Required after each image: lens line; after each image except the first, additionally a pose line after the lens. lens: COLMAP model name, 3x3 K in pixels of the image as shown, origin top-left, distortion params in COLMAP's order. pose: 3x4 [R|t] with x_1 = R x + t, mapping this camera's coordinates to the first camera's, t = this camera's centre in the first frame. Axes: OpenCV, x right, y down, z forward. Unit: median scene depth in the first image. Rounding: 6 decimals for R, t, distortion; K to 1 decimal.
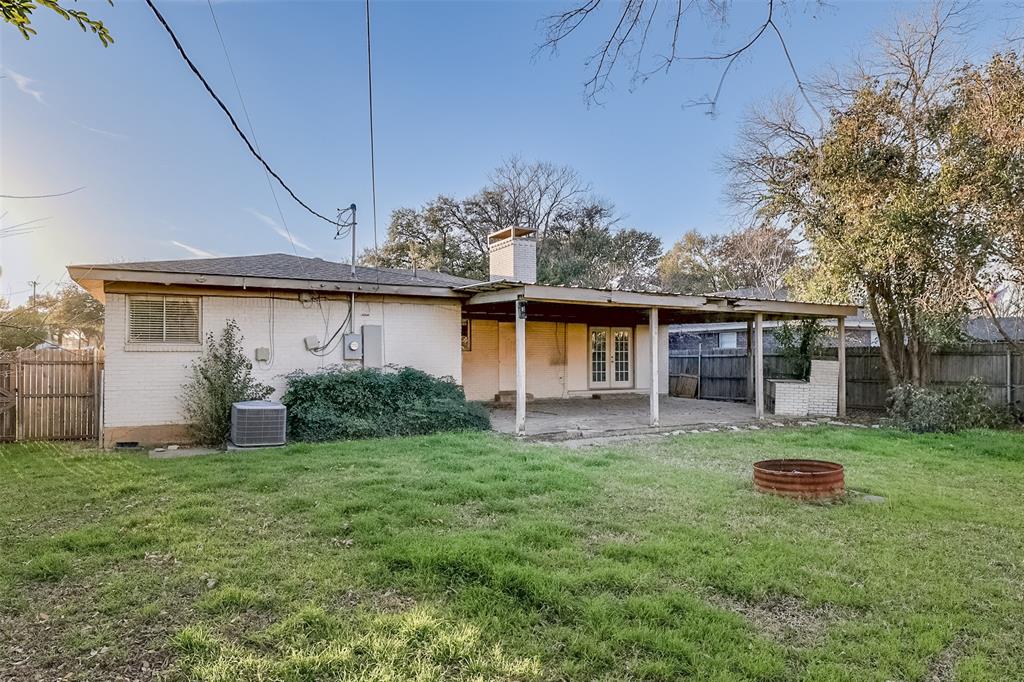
lens RADIAL K [[621.0, 0, 519.2], [0, 621.0, 364.8], [0, 0, 1]] dist [0.027556, 0.000387]
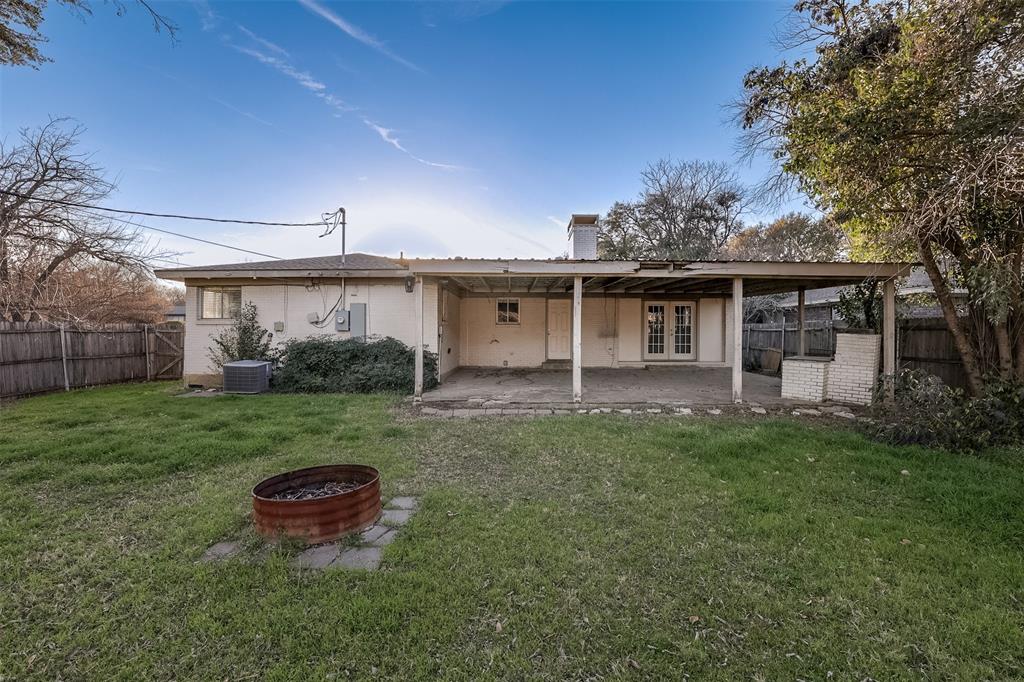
lens RADIAL K [[449.9, 0, 516.0], [0, 449.9, 341.0], [0, 0, 1]] dist [-0.019923, 0.001069]
pose [[0.874273, 0.014112, -0.485230, 0.386894], [-0.009692, 0.999886, 0.011617, -0.000849], [0.485338, -0.005453, 0.874309, 0.294207]]
